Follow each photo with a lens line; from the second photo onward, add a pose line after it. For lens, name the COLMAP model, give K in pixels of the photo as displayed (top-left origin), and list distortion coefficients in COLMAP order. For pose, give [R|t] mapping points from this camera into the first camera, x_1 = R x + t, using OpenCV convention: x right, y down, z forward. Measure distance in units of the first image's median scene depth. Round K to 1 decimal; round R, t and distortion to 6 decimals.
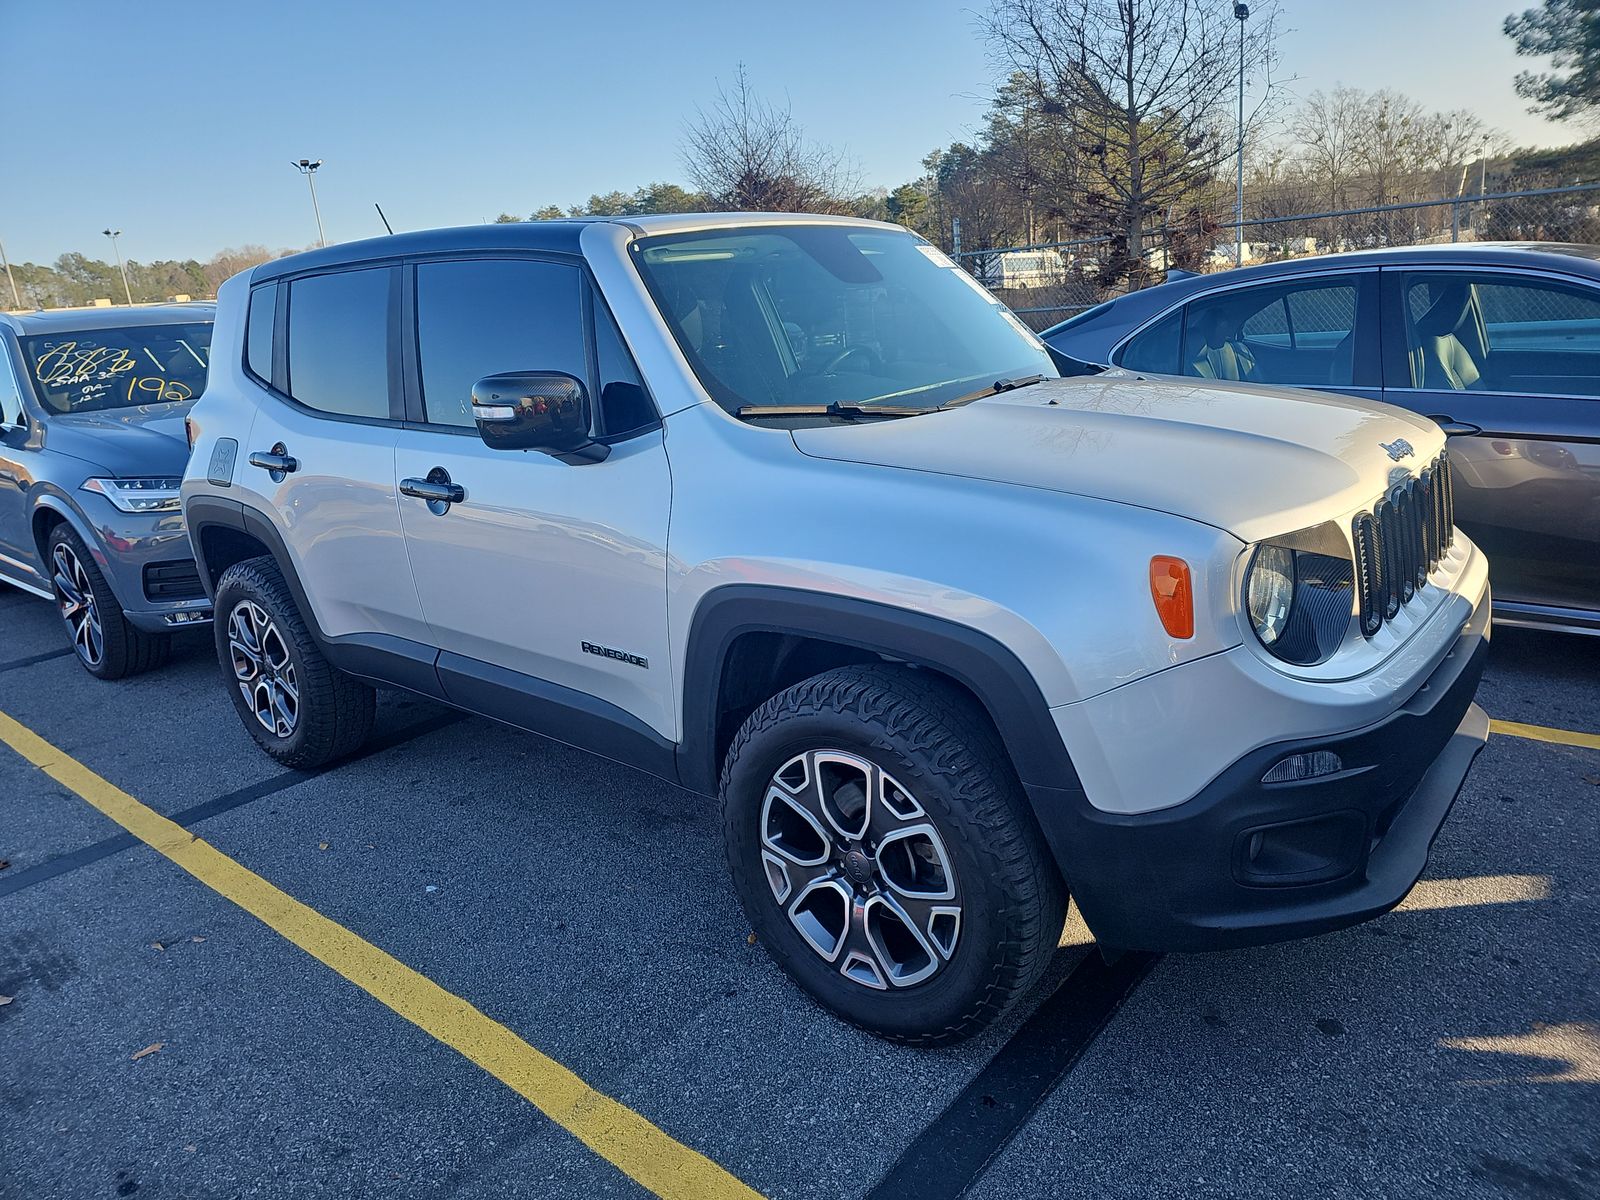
lens RADIAL K [[1097.1, 0, 805.7], [0, 1097.1, 619.3], [0, 0, 1]] dist [0.005264, -0.027507]
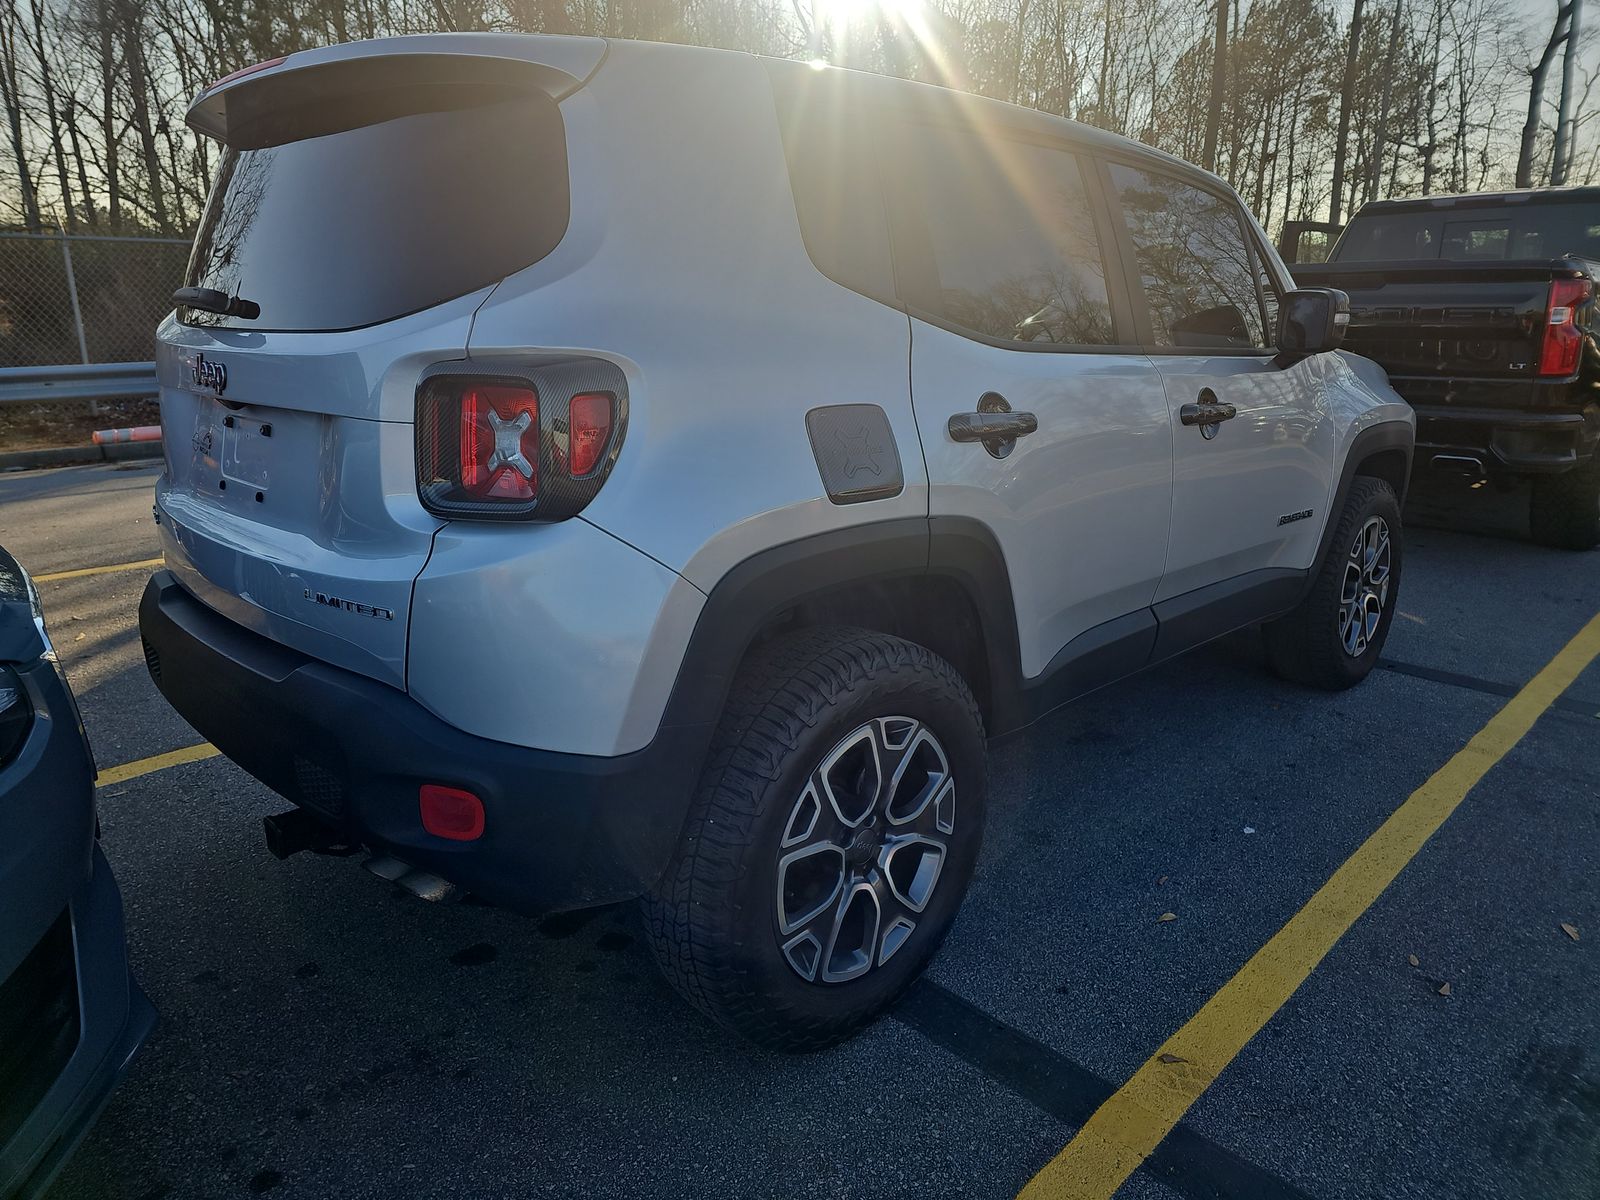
lens RADIAL K [[1113.6, 0, 805.4], [0, 1113.6, 603.6], [0, 0, 1]] dist [0.032721, -0.063439]
pose [[0.060939, -0.191872, 0.979526, -1.313024], [0.277129, 0.946020, 0.168067, -0.215803], [-0.958898, 0.261213, 0.110823, 1.244044]]
